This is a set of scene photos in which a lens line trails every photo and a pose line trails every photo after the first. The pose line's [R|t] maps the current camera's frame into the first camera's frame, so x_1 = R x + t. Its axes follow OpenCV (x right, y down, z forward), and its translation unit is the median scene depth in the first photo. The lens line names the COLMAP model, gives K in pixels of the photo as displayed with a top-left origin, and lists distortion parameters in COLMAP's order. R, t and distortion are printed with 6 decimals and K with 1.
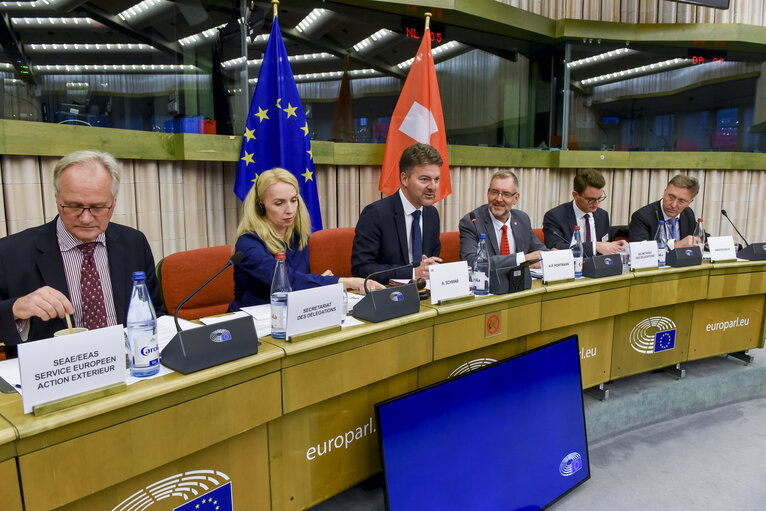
lens RADIAL K [[525.7, 0, 381.7], [0, 525.7, 257.8], [0, 0, 1]] dist [-0.046996, -0.009229]
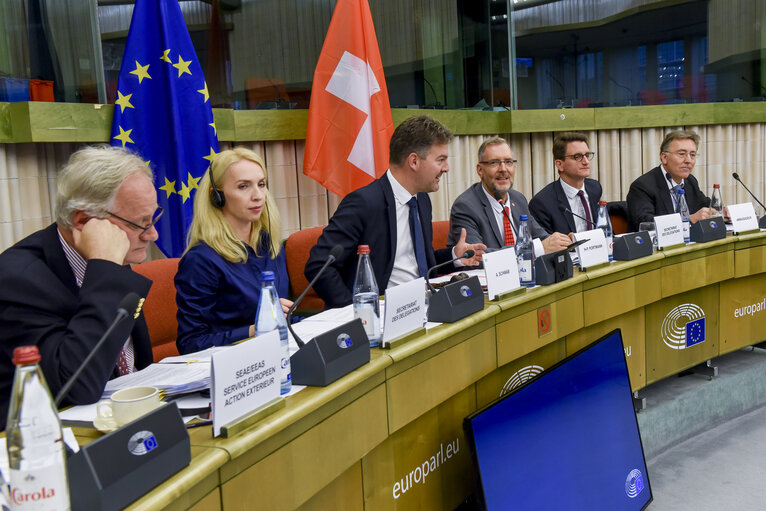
lens RADIAL K [[880.4, 0, 382.8], [0, 880.4, 250.2], [0, 0, 1]] dist [0.027409, 0.000000]
pose [[0.950010, -0.077818, 0.302367, -0.353873], [0.091415, 0.995328, -0.031058, 0.026542], [-0.298537, 0.057147, 0.952686, -0.216300]]
